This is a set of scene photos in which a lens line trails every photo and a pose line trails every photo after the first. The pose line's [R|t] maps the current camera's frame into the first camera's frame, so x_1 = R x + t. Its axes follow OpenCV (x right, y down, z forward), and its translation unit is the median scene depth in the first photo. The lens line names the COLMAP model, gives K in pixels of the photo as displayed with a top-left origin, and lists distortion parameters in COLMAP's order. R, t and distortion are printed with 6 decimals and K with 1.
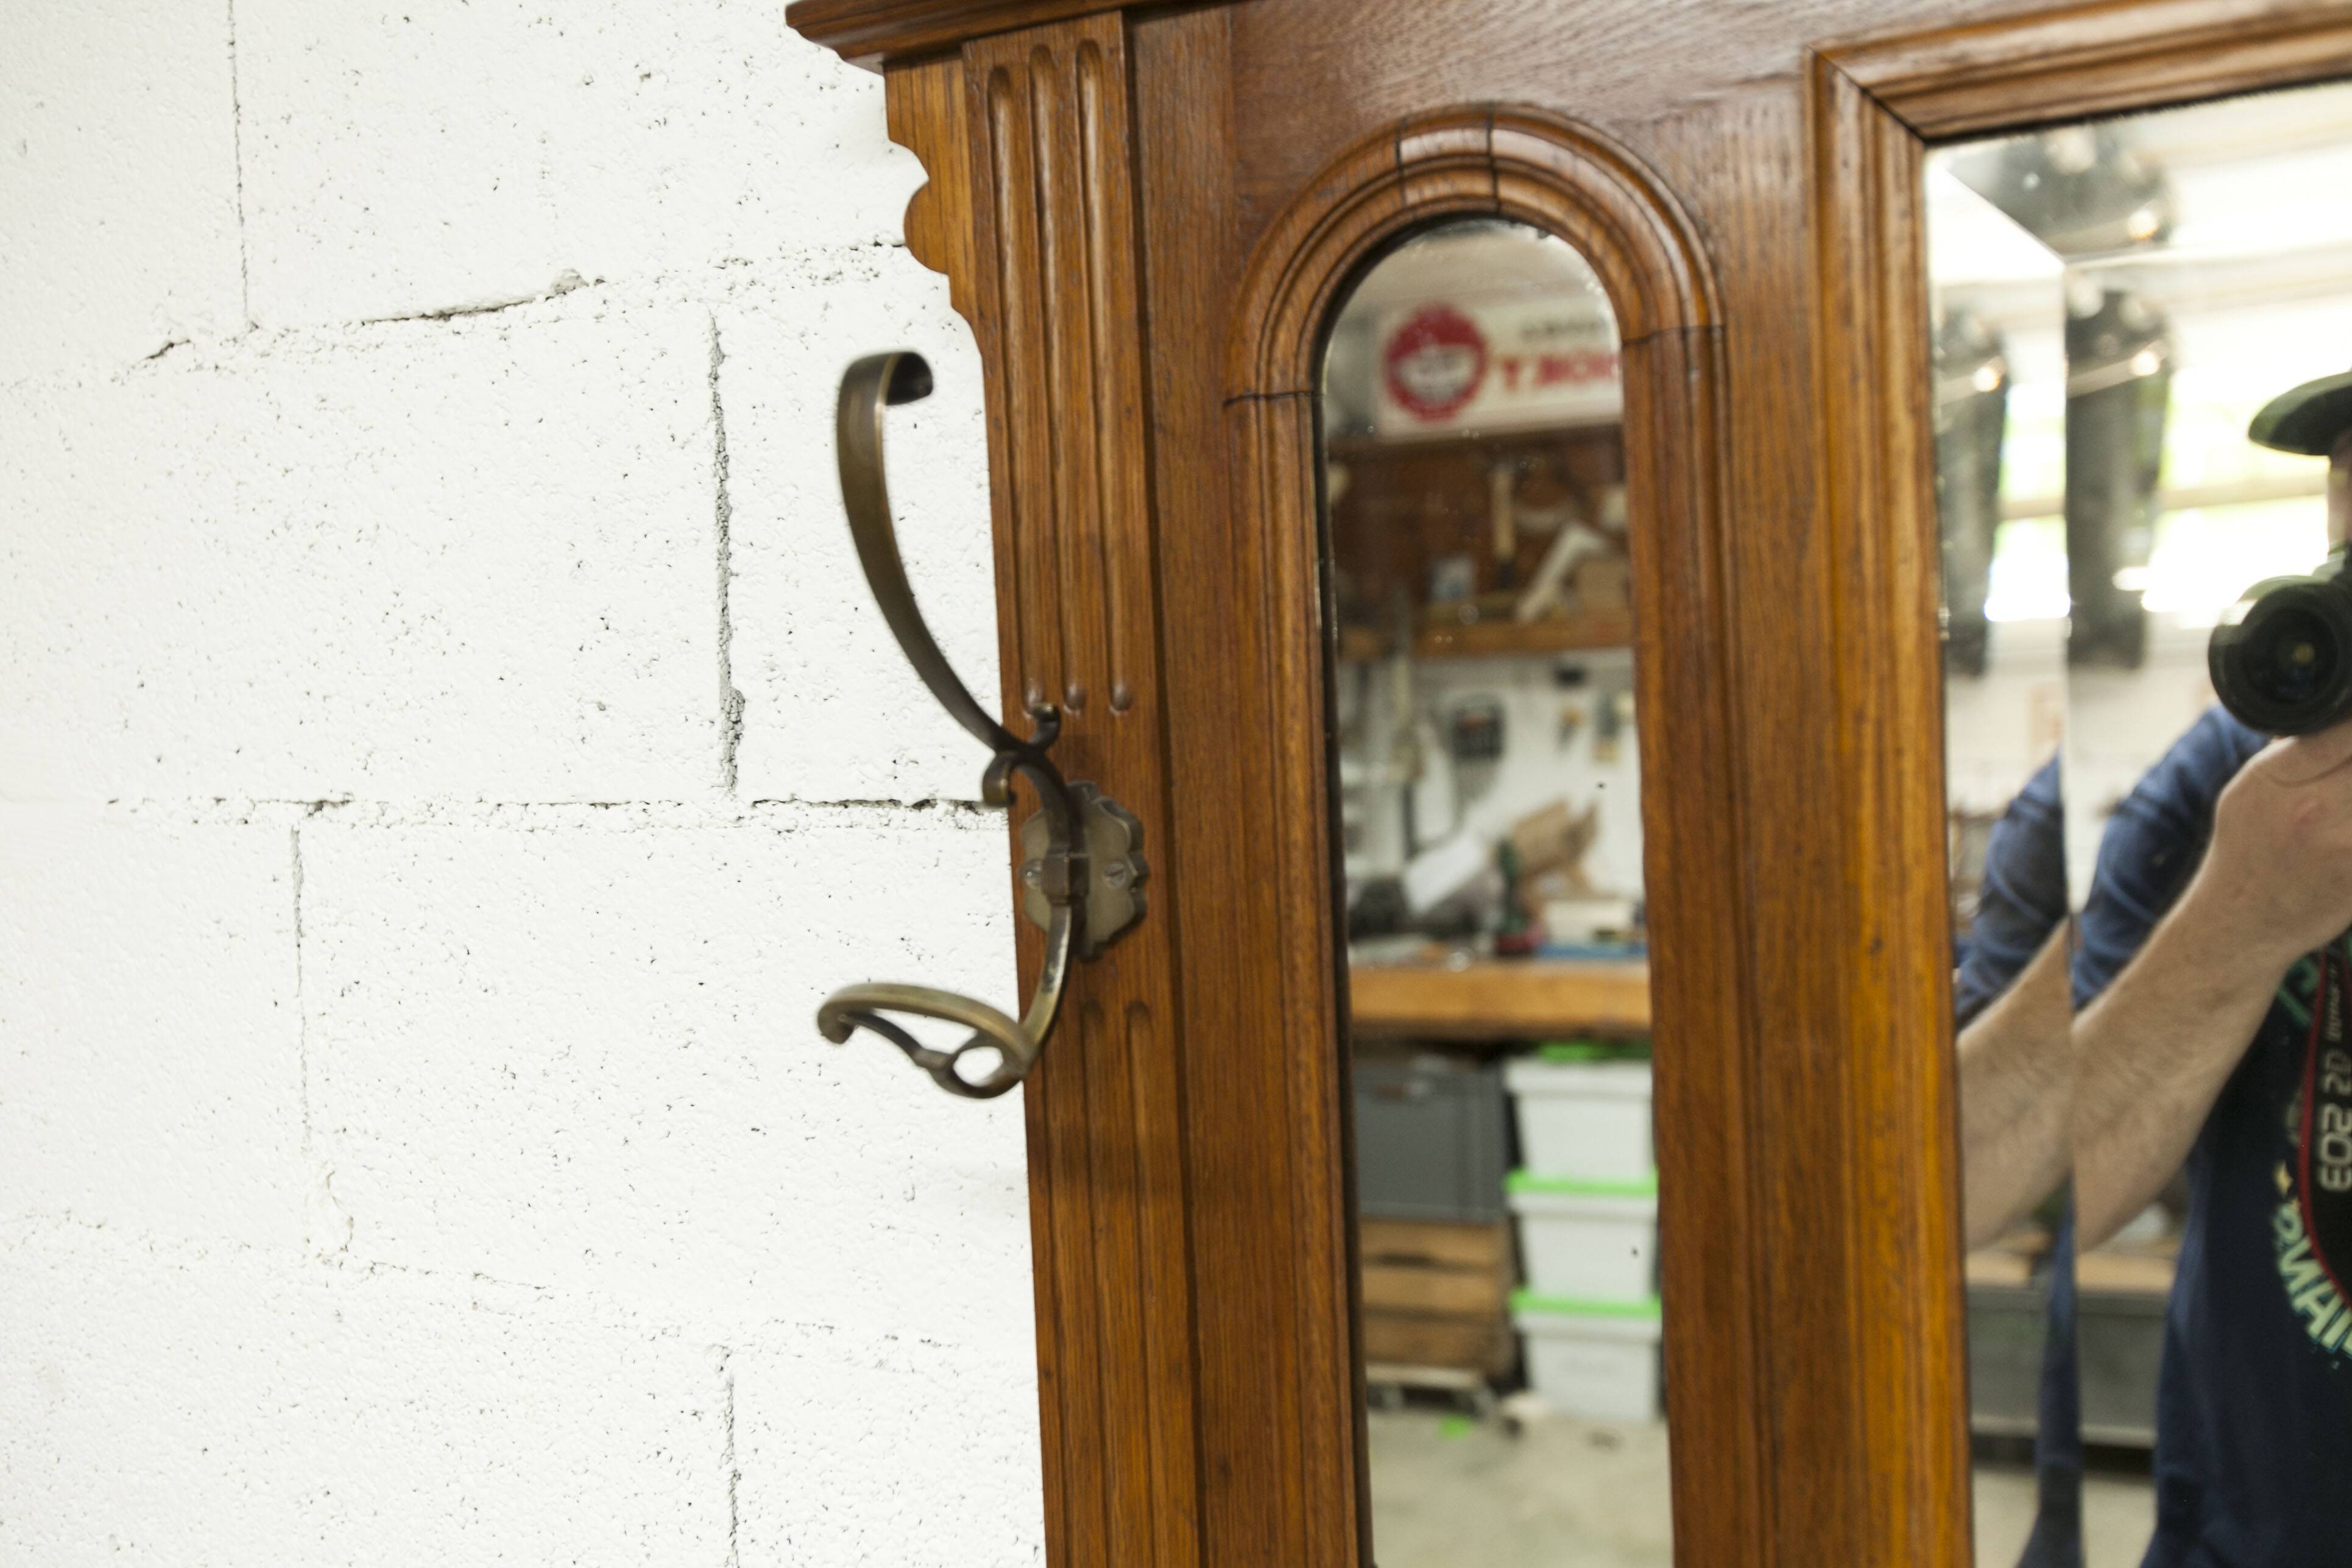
lens RADIAL K [[2134.2, 0, 1171.8], [0, 2134.2, 792.1], [0, 0, 1]] dist [0.003486, 0.003257]
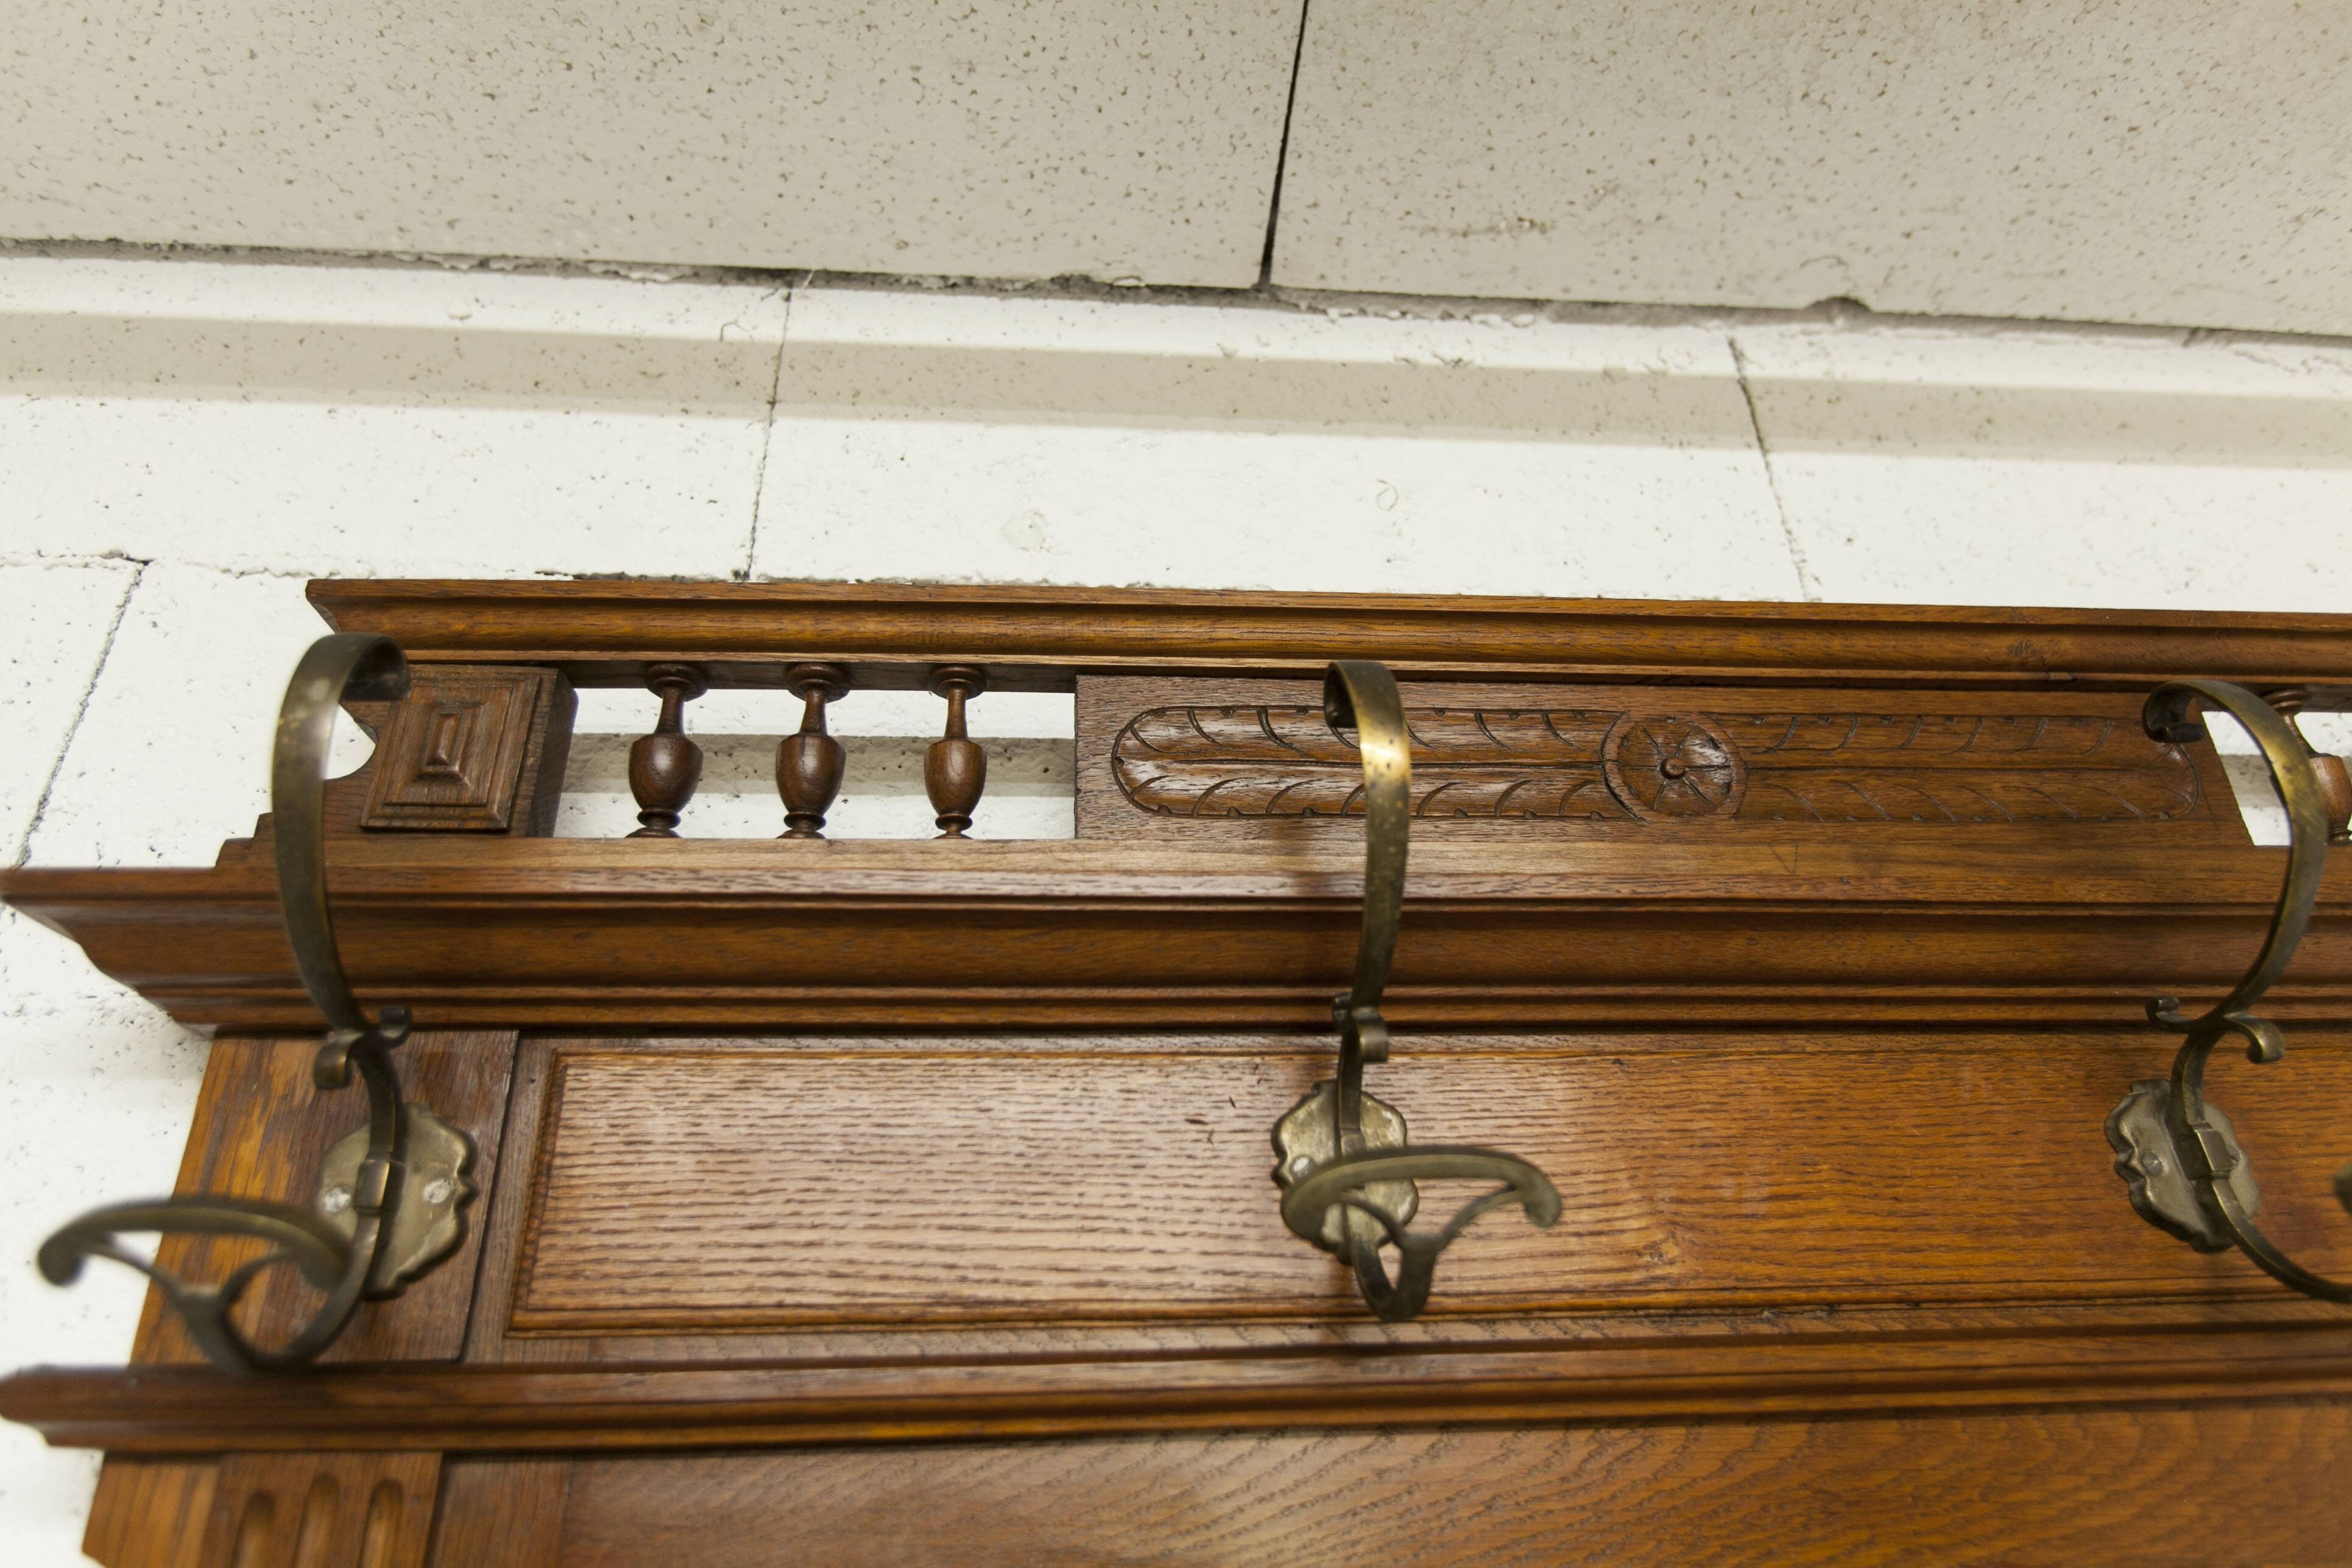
lens RADIAL K [[1368.0, 0, 1173.2], [0, 1368.0, 800.0], [0, 0, 1]] dist [-0.005191, -0.000086]
pose [[0.841768, 0.261959, 0.472021, -0.107870], [0.017518, 0.860658, -0.508882, -0.302697], [-0.539555, 0.436630, 0.719886, 0.293112]]
